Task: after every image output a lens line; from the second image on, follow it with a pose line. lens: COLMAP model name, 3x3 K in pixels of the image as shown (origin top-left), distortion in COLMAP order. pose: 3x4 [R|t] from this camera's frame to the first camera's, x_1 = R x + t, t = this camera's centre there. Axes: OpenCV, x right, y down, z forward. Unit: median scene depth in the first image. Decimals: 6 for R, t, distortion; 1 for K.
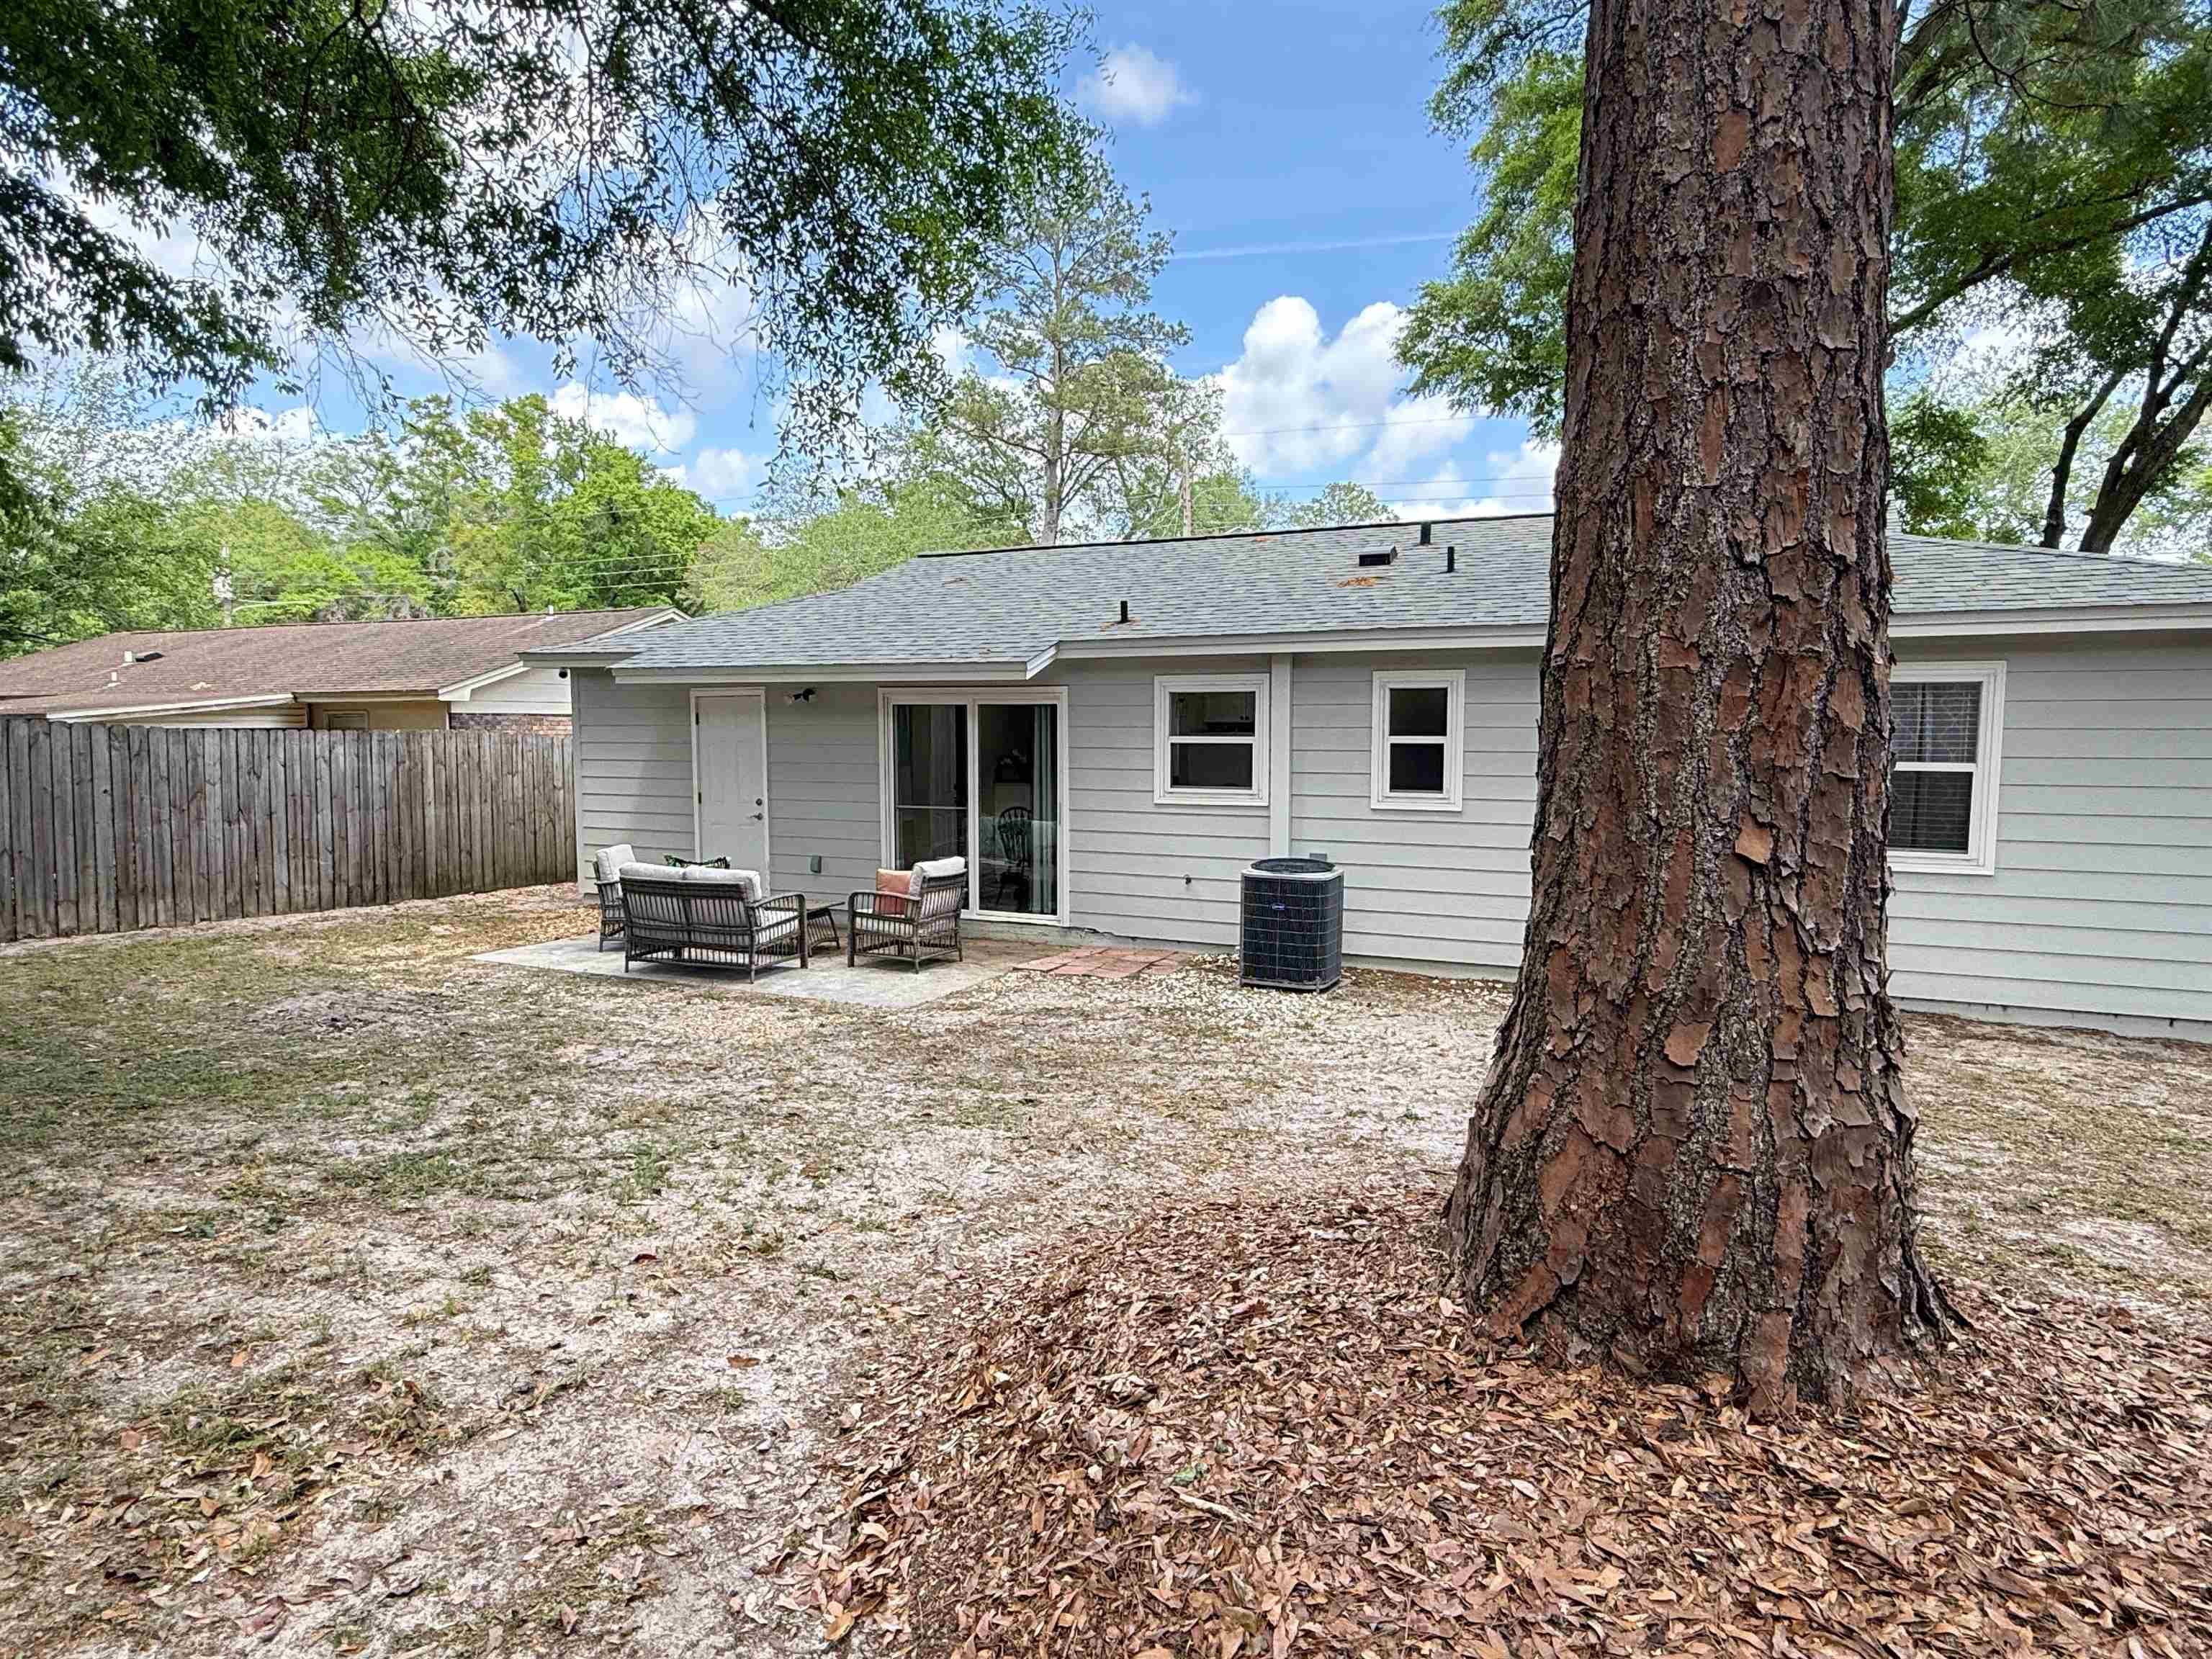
lens RADIAL K [[1265.2, 0, 1108.5], [0, 1265.2, 828.3], [0, 0, 1]] dist [0.001729, 0.000374]
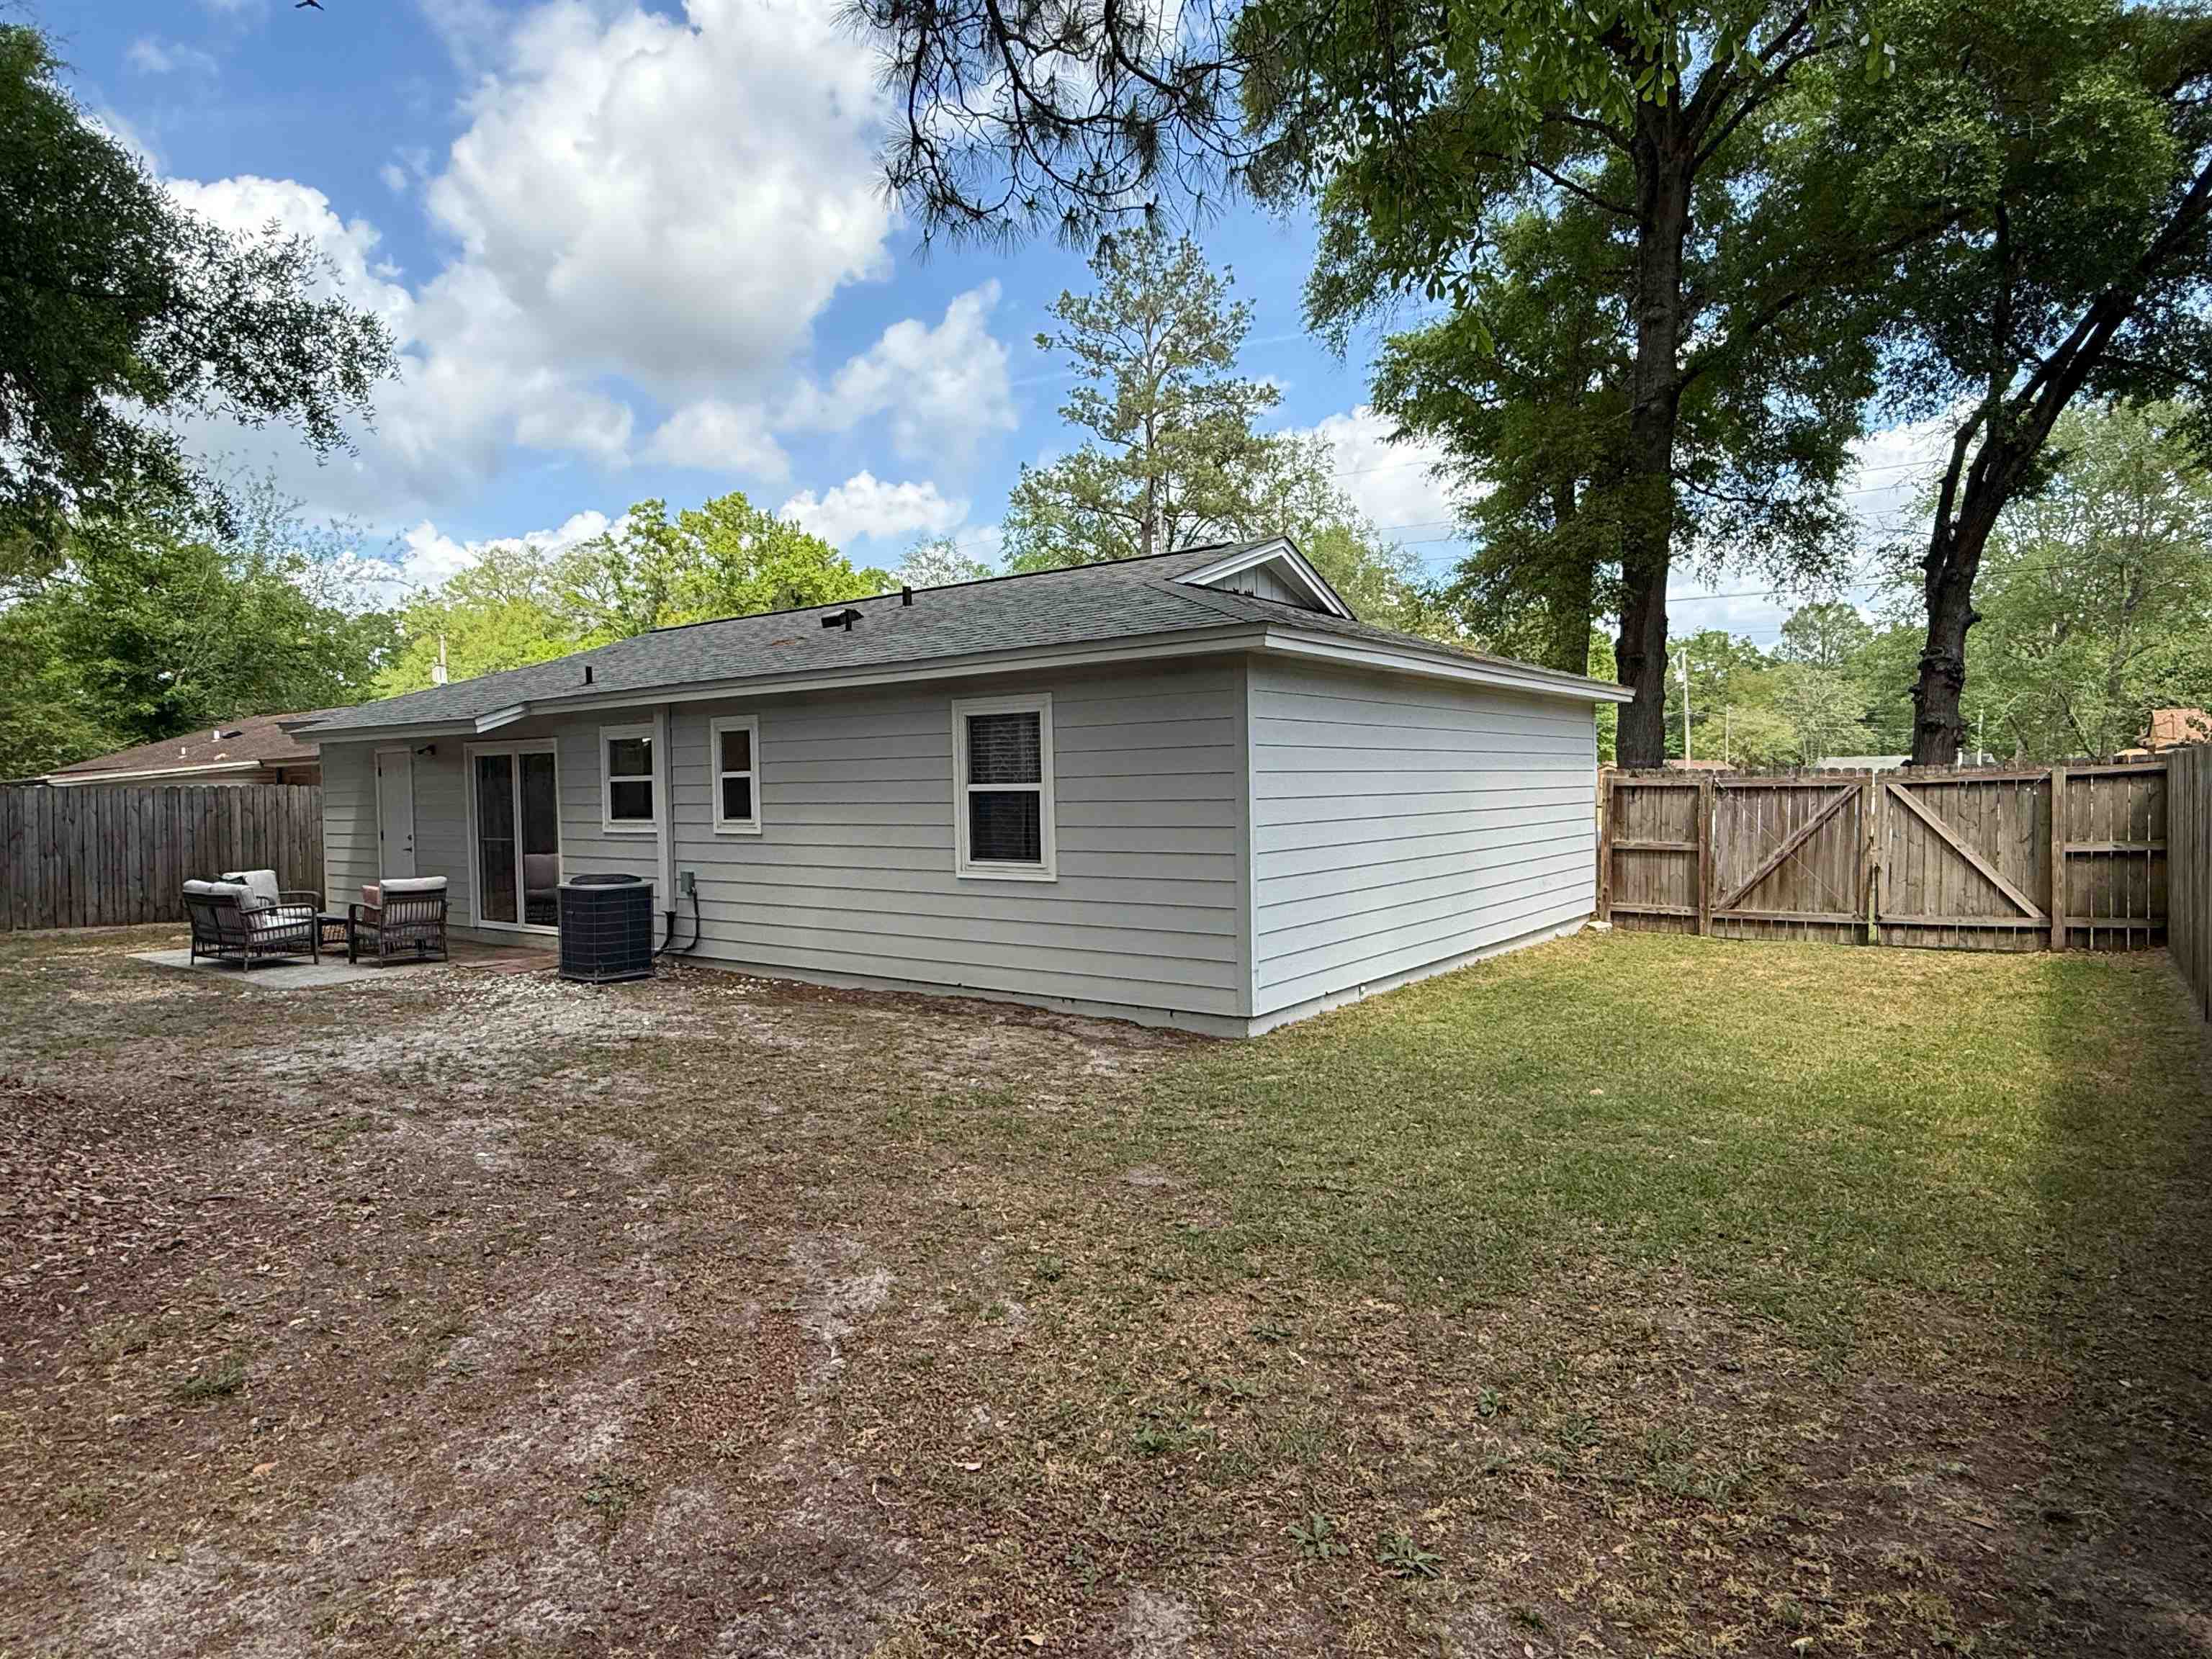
lens RADIAL K [[1265.2, 0, 1108.5], [0, 1265.2, 828.3], [0, 0, 1]] dist [0.001729, 0.000374]
pose [[0.976867, -0.010367, -0.213596, 0.662177], [0.000782, 0.998991, -0.044907, 0.026538], [0.213846, 0.043701, 0.975889, -0.060739]]
